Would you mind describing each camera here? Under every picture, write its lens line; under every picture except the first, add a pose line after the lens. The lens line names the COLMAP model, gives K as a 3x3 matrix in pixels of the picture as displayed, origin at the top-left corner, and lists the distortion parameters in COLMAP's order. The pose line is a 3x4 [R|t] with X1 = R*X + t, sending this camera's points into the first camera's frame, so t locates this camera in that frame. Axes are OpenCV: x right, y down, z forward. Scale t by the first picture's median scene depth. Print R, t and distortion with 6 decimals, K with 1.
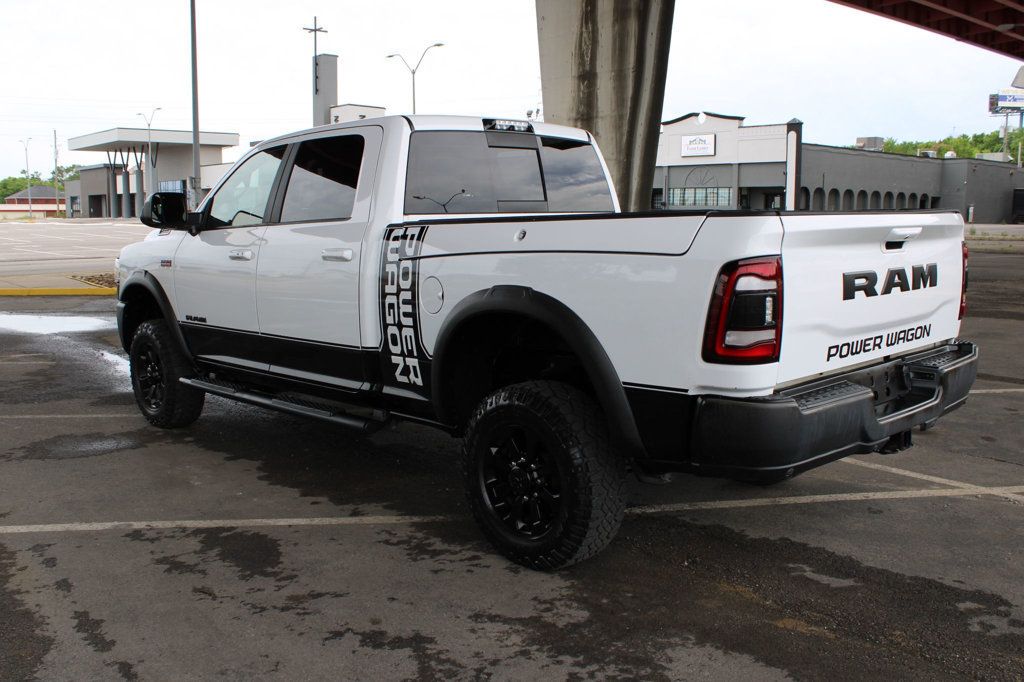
lens RADIAL K [[940.1, 0, 509.0], [0, 940.1, 343.0], [0, 0, 1]] dist [-0.085110, 0.000000]
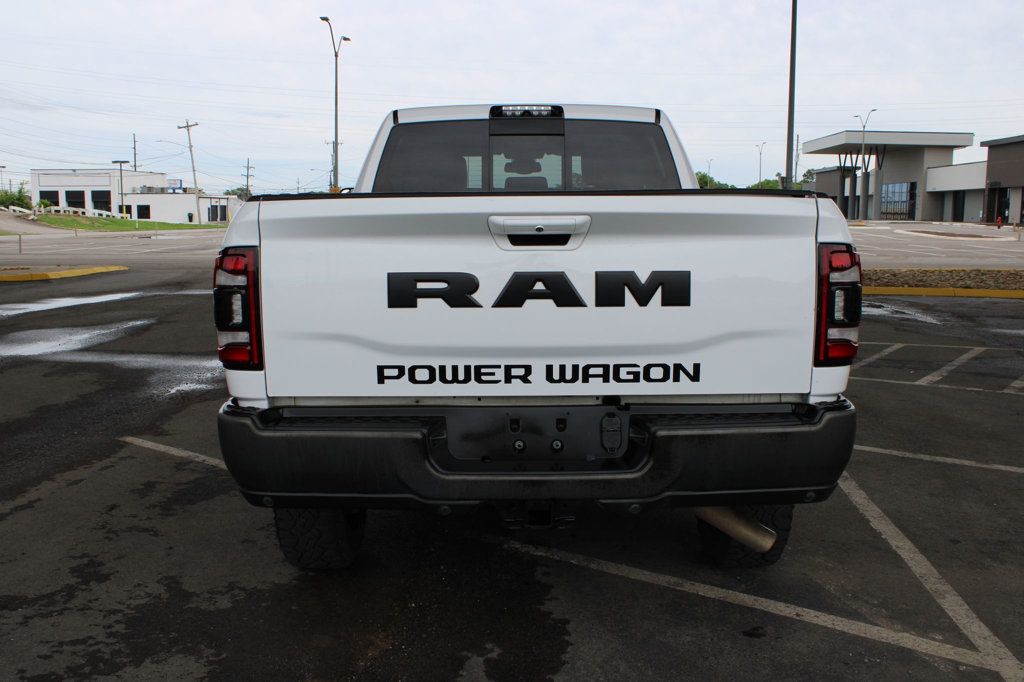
lens RADIAL K [[940.1, 0, 512.1], [0, 940.1, 346.6], [0, 0, 1]] dist [-0.085110, 0.000000]
pose [[0.720797, 0.097583, -0.686242, 0.851273], [-0.096934, 0.994503, 0.039603, -0.047516], [0.686334, 0.037974, 0.726294, 0.434400]]
